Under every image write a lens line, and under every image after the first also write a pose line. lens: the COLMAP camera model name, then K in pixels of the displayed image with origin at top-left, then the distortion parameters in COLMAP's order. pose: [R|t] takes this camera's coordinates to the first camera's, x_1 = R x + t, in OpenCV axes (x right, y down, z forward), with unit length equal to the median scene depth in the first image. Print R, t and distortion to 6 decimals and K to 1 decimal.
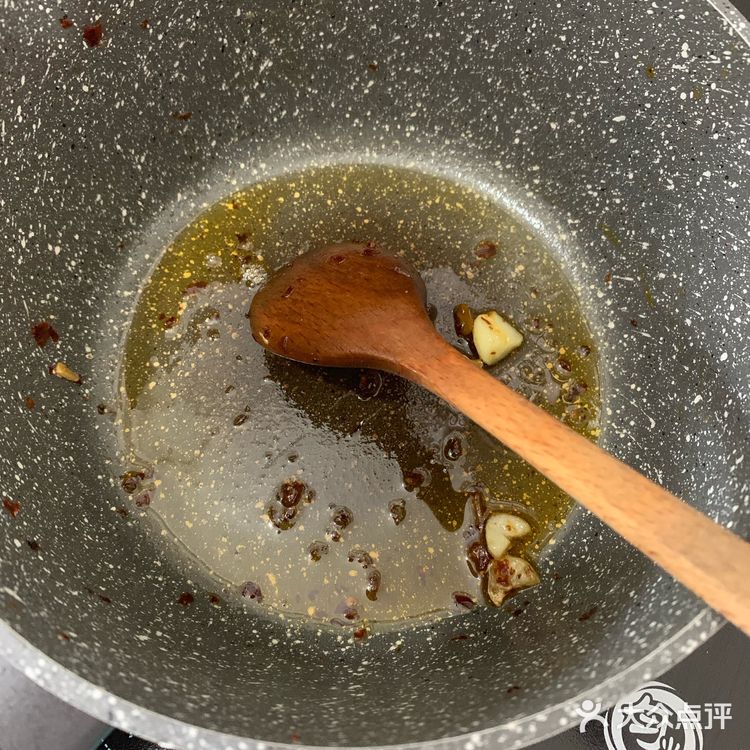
lens RADIAL K [[884.4, 0, 375.0], [0, 884.4, 375.0], [0, 0, 1]] dist [-0.093867, 0.083768]
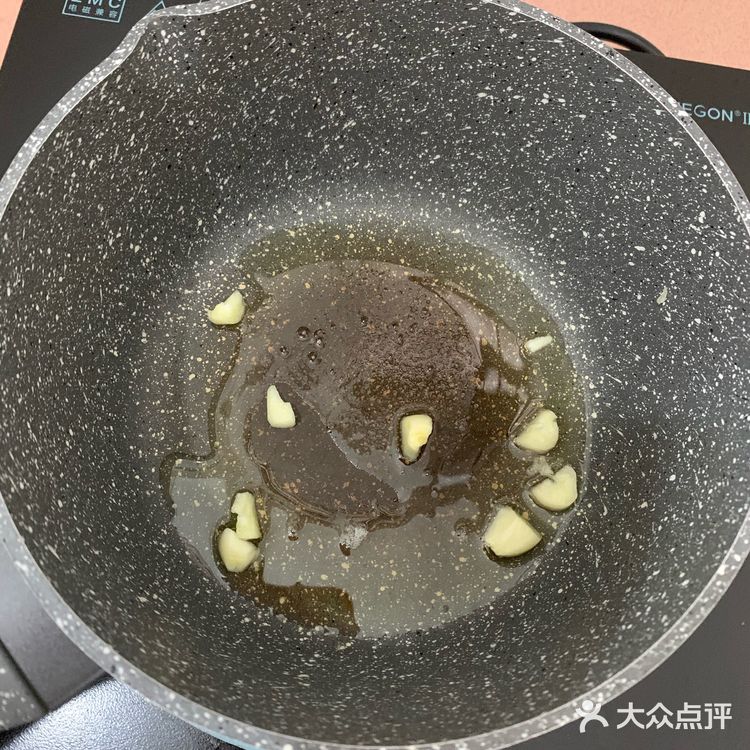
lens RADIAL K [[884.4, 0, 375.0], [0, 884.4, 375.0], [0, 0, 1]] dist [-0.093867, 0.083768]
pose [[0.973952, 0.226109, -0.017069, -0.000104], [-0.225087, 0.973162, 0.047864, -0.111125], [0.027434, -0.042775, 0.998708, -0.161782]]
